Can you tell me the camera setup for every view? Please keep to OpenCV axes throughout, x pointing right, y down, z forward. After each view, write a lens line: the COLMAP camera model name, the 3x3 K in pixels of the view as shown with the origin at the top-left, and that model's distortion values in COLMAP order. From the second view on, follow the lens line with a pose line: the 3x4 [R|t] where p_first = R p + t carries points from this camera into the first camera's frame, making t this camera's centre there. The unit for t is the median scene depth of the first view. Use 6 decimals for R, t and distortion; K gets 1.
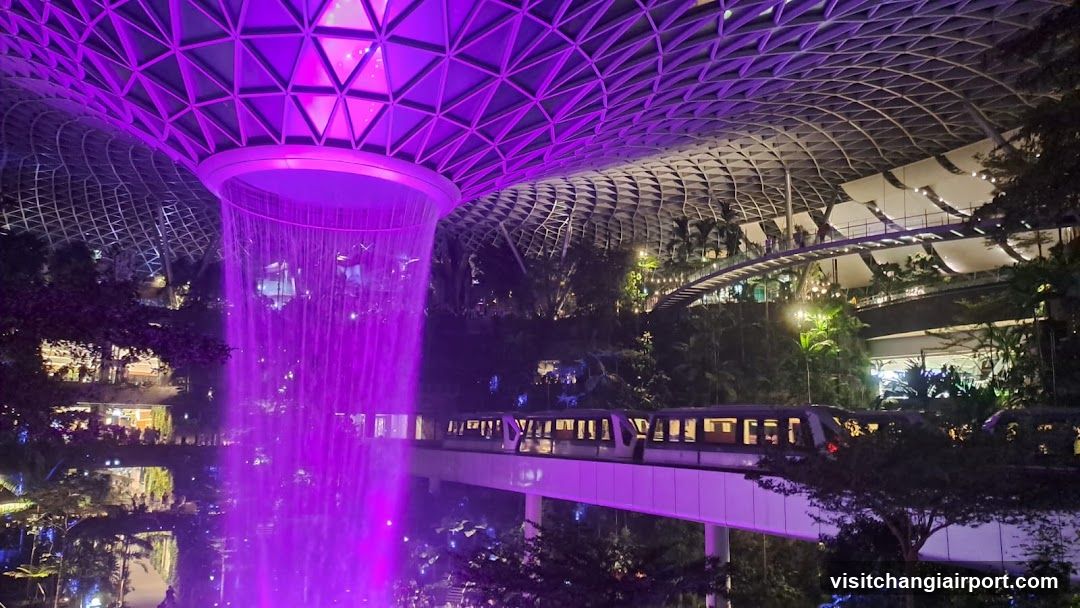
lens RADIAL K [[789.2, 0, 541.0], [0, 789.2, 306.6], [0, 0, 1]] dist [0.079977, -0.082119]
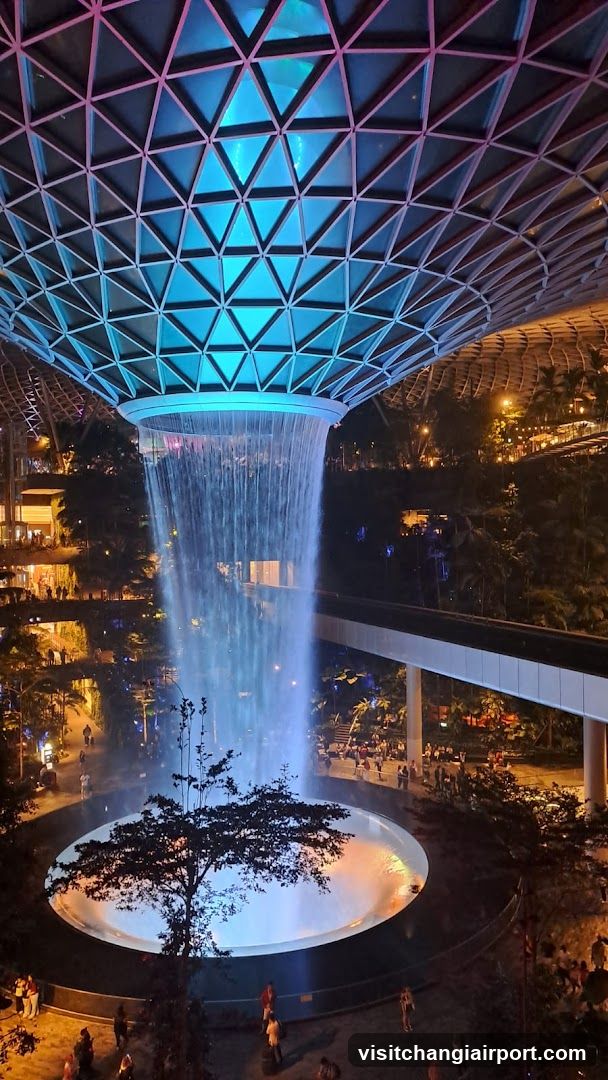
lens RADIAL K [[789.2, 0, 299.6], [0, 789.2, 551.8], [0, 0, 1]] dist [0.079977, -0.082119]
pose [[0.993758, -0.029330, -0.107634, -0.035890], [0.048582, 0.982307, 0.180866, -0.092521], [0.100424, -0.184966, 0.977600, -0.058203]]
